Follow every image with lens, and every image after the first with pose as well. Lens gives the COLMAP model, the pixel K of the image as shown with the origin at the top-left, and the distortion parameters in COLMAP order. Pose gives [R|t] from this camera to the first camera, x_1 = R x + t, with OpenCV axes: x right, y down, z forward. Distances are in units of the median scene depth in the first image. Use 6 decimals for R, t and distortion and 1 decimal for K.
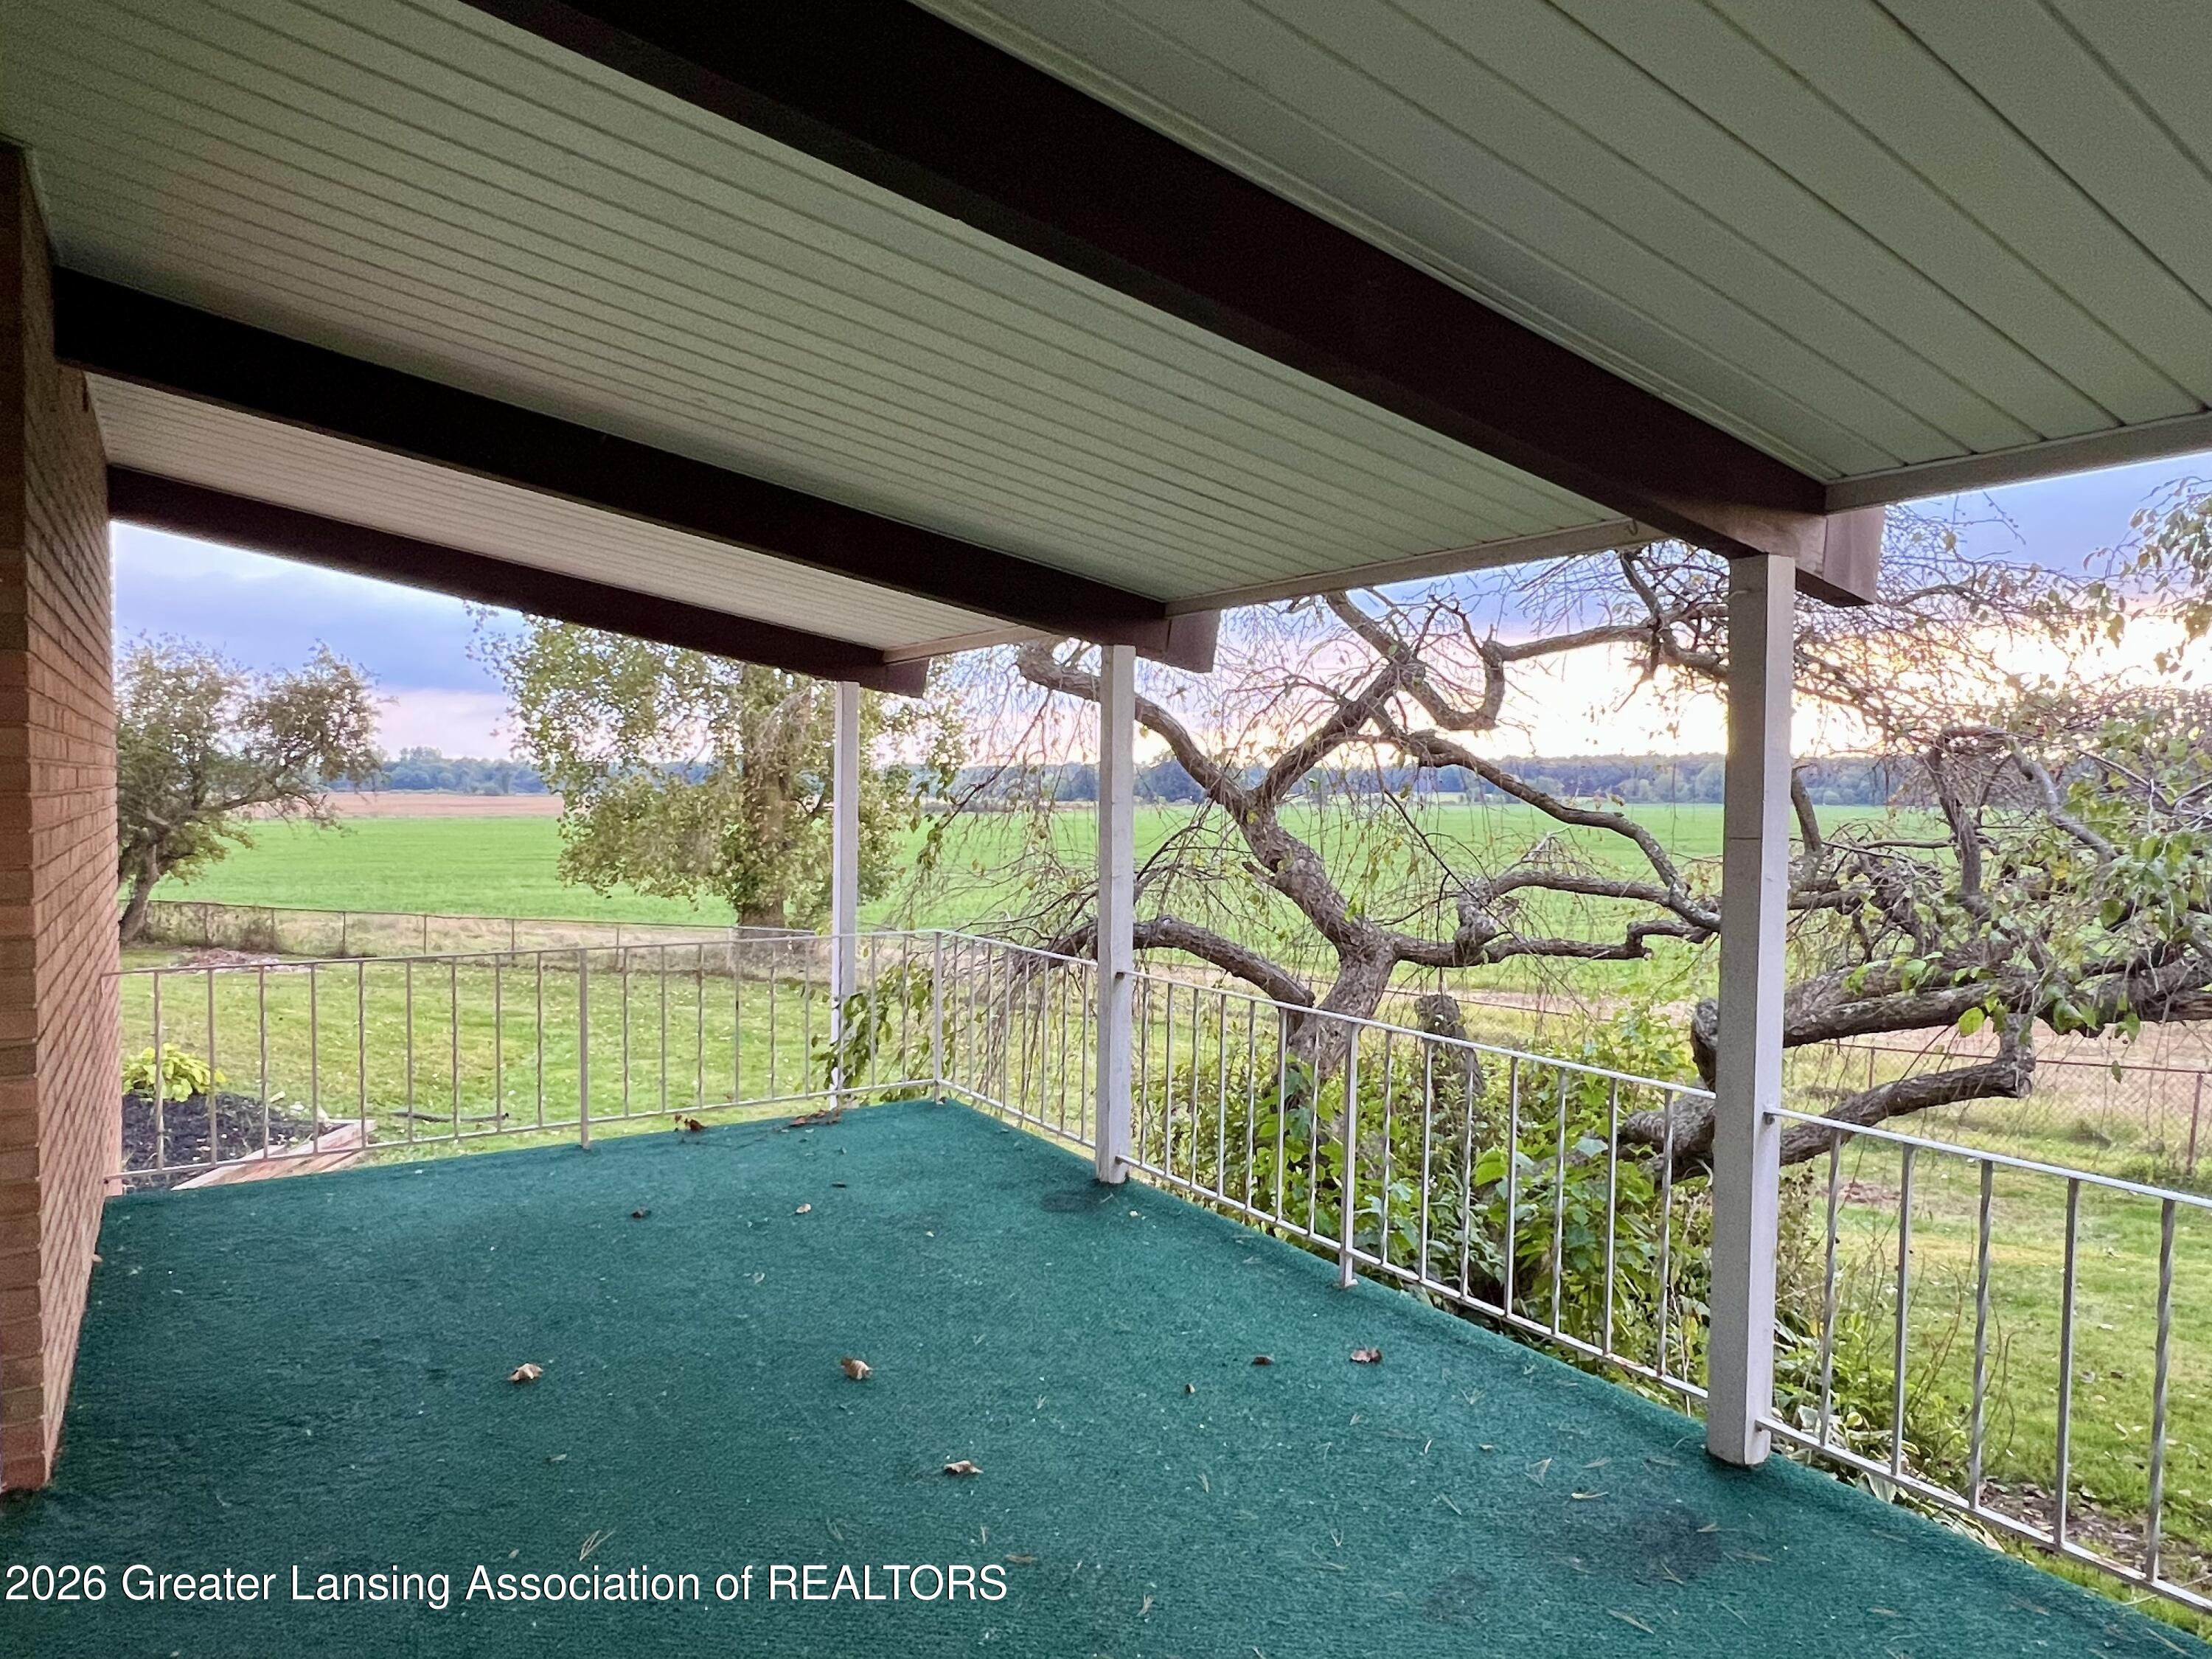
lens RADIAL K [[1357.1, 0, 1106.0], [0, 1357.1, 829.5], [0, 0, 1]] dist [-0.001082, -0.000424]
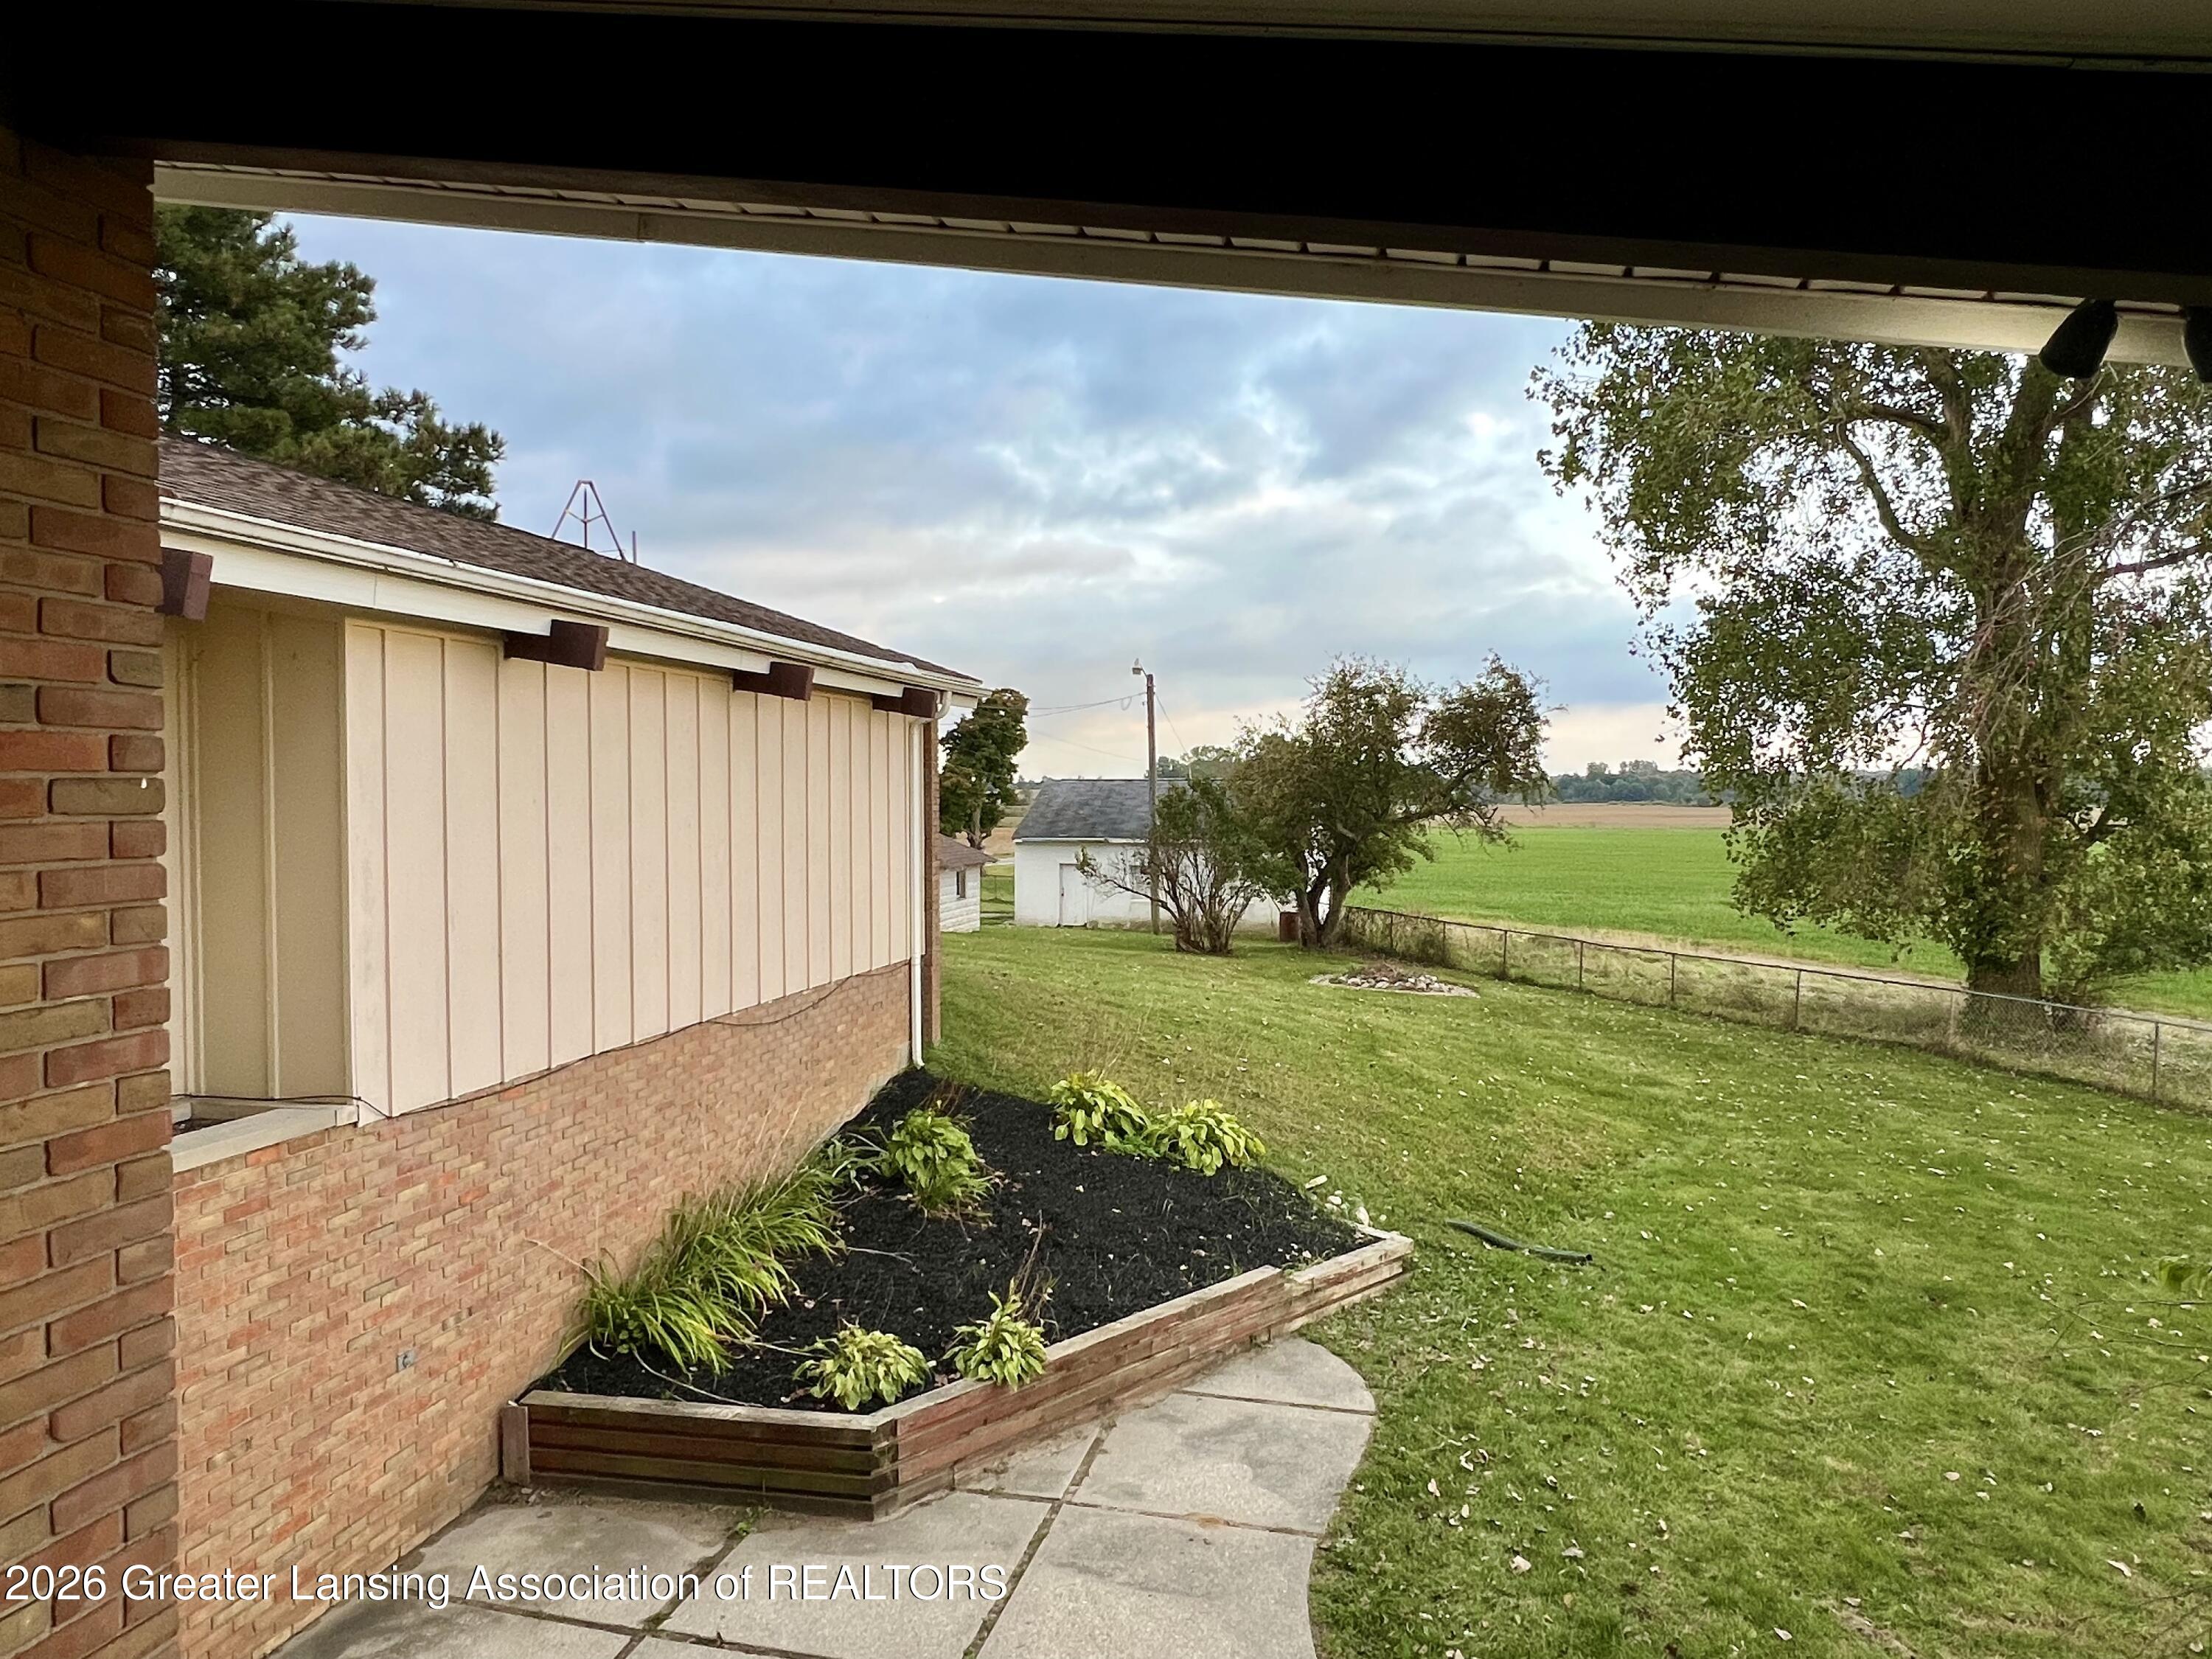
lens RADIAL K [[1380.4, 0, 1106.0], [0, 1380.4, 829.5], [0, 0, 1]] dist [-0.024315, 0.001367]
pose [[0.672655, 0.010942, -0.739875, -0.034669], [-0.017273, 0.999850, -0.000918, -0.004873], [0.739754, 0.013397, 0.672744, 0.140692]]
